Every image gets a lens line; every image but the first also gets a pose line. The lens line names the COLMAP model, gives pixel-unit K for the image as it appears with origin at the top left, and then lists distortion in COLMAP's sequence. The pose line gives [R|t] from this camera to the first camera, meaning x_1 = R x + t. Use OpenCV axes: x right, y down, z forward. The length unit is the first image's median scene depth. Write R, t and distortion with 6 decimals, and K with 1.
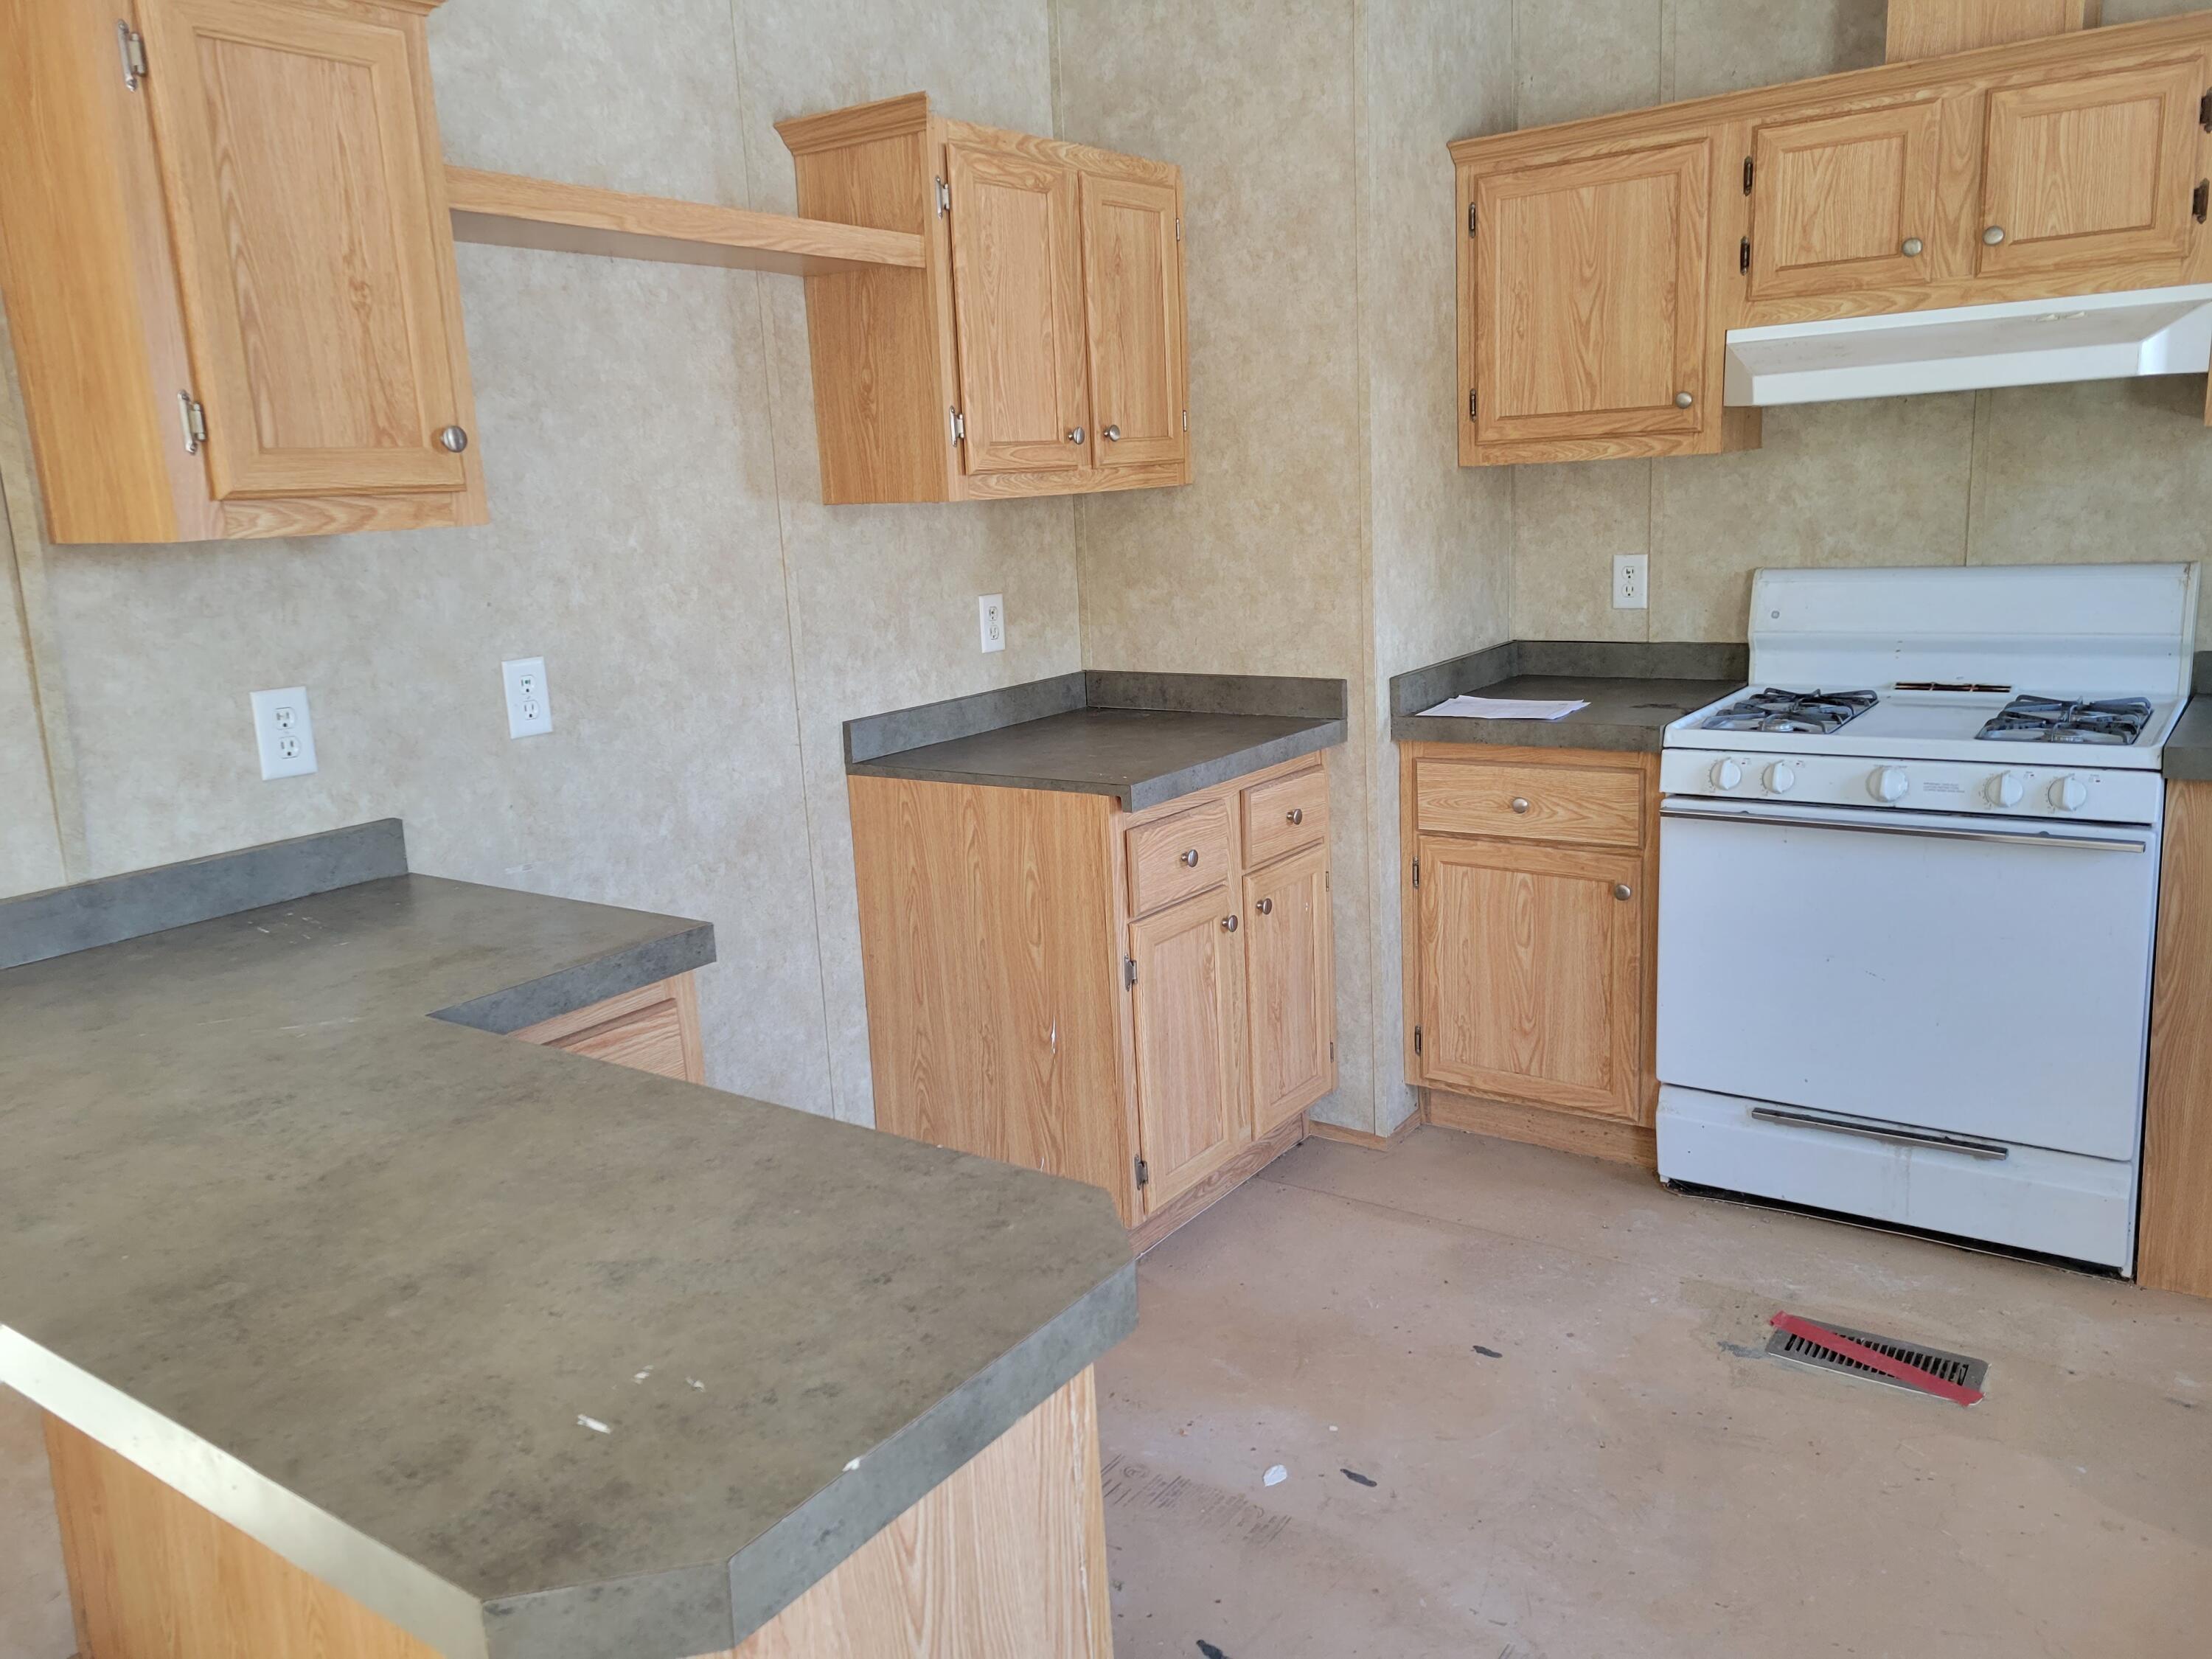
lens RADIAL K [[1637.2, 0, 1091.8], [0, 1637.2, 806.3], [0, 0, 1]] dist [0.066736, -0.046661]
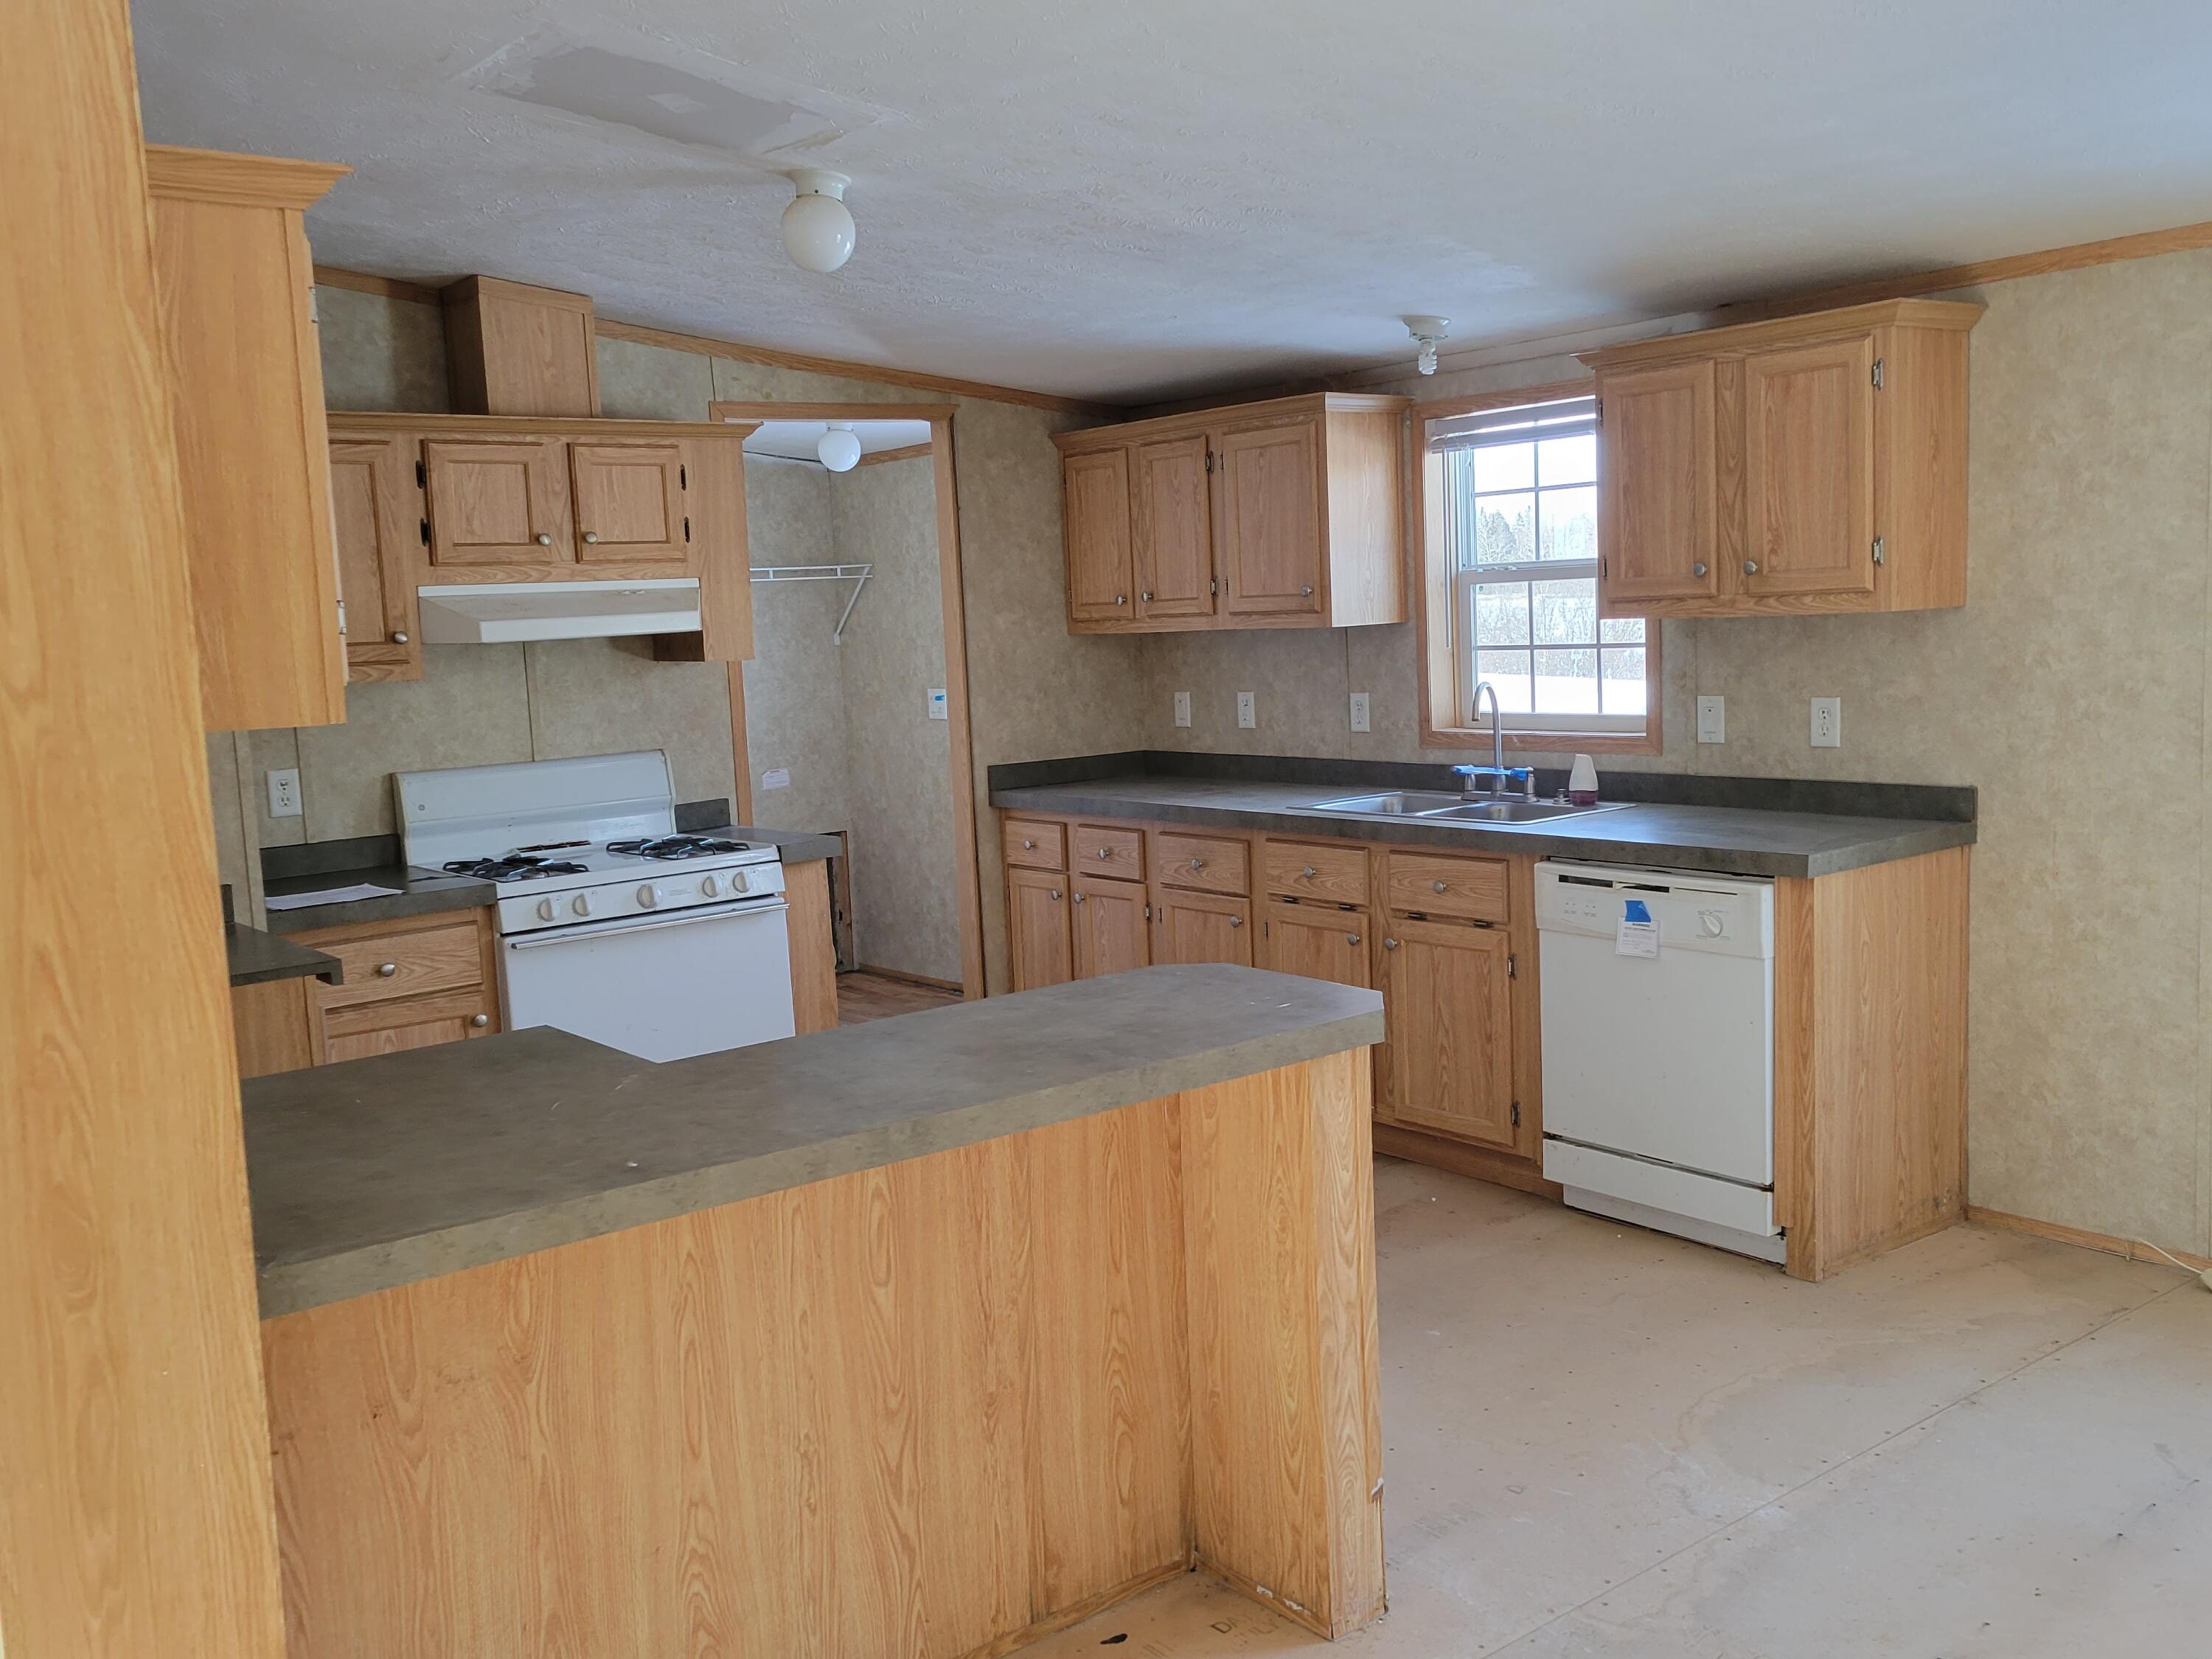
lens RADIAL K [[1977.1, 0, 1106.0], [0, 1977.1, 829.5], [0, 0, 1]] dist [0.057610, -0.002914]
pose [[0.278578, -0.070099, 0.957852, -0.950568], [0.225189, 0.974298, 0.005810, 0.008941], [-0.933640, 0.214079, 0.287203, 0.092704]]
